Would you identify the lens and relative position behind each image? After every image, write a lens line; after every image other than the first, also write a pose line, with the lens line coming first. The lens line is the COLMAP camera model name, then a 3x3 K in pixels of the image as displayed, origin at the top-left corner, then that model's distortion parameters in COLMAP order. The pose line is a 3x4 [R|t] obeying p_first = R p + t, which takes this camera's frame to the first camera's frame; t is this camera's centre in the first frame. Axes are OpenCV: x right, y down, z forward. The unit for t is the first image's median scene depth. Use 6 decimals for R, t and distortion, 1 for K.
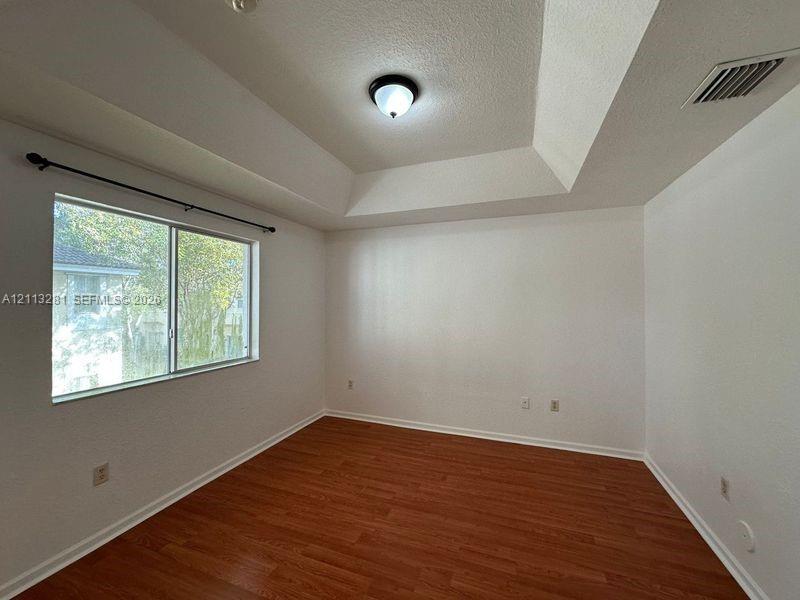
lens RADIAL K [[318.4, 0, 400.3], [0, 318.4, 299.6], [0, 0, 1]] dist [-0.002746, -0.000159]
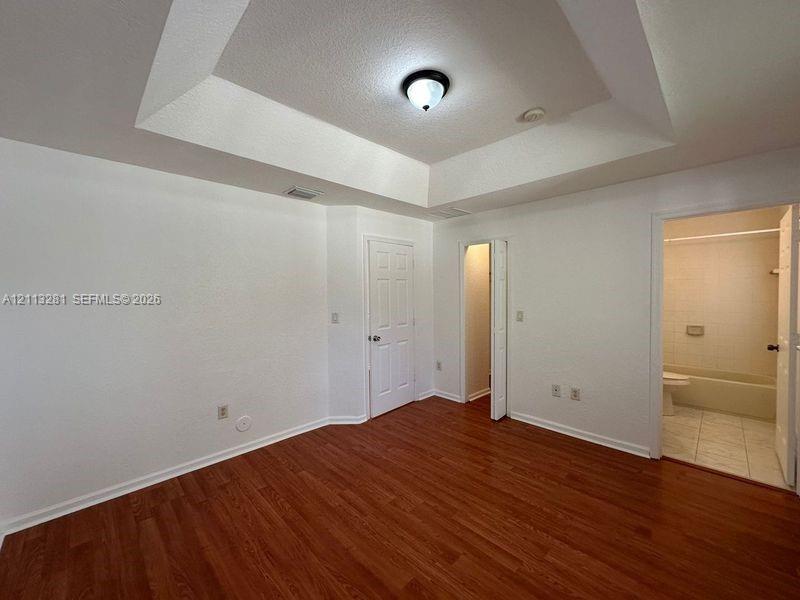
lens RADIAL K [[318.4, 0, 400.2], [0, 318.4, 299.1], [0, 0, 1]] dist [-0.002746, -0.000159]
pose [[-0.905722, -0.002958, 0.423862, -0.339612], [0.010583, 0.999506, 0.029589, 0.017819], [-0.423740, 0.031285, -0.905243, 1.740403]]
